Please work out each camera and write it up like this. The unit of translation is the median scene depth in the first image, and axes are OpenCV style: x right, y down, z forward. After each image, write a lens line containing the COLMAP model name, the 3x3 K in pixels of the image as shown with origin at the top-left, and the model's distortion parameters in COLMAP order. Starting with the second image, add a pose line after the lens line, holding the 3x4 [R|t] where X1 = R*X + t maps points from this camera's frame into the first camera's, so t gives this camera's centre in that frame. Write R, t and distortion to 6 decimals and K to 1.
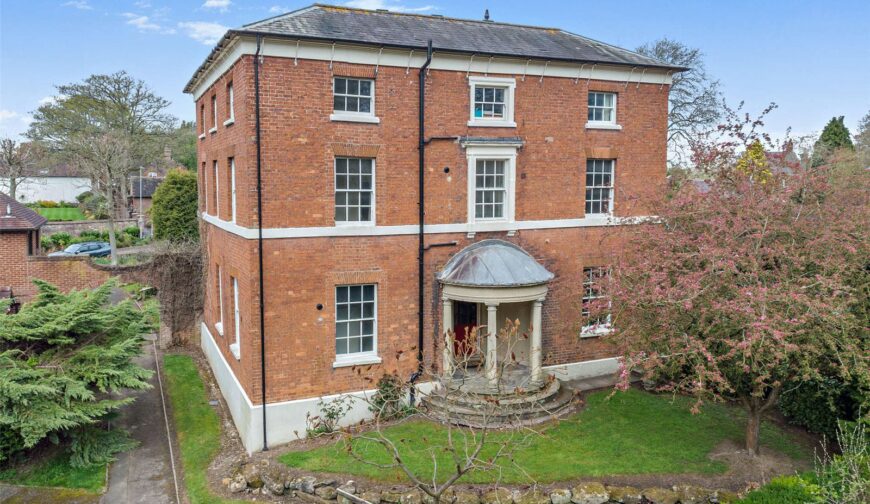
lens RADIAL K [[729.5, 0, 435.0], [0, 729.5, 252.0], [0, 0, 1]] dist [-0.001642, -0.008539]
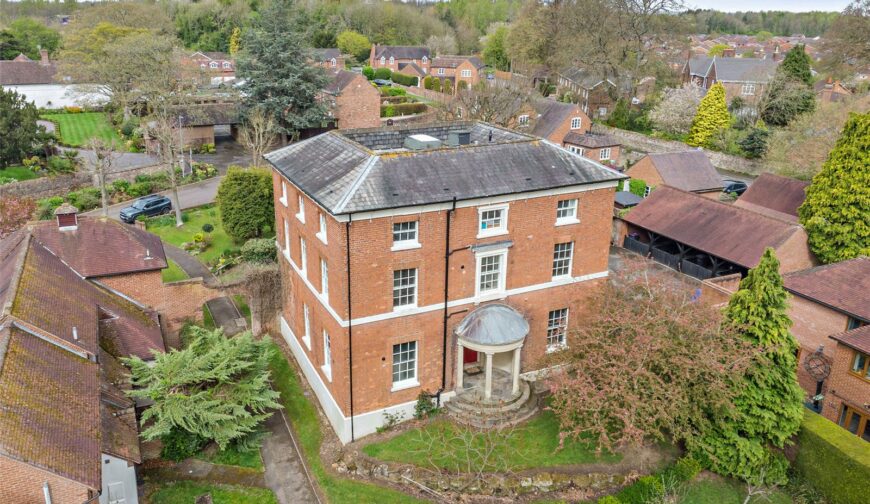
lens RADIAL K [[729.5, 0, 435.0], [0, 729.5, 252.0], [0, 0, 1]] dist [-0.001642, -0.008539]
pose [[0.999681, 0.006705, 0.024368, -0.080026], [-0.012135, 0.973095, 0.230085, -0.497464], [-0.022170, -0.230307, 0.972865, -0.492702]]
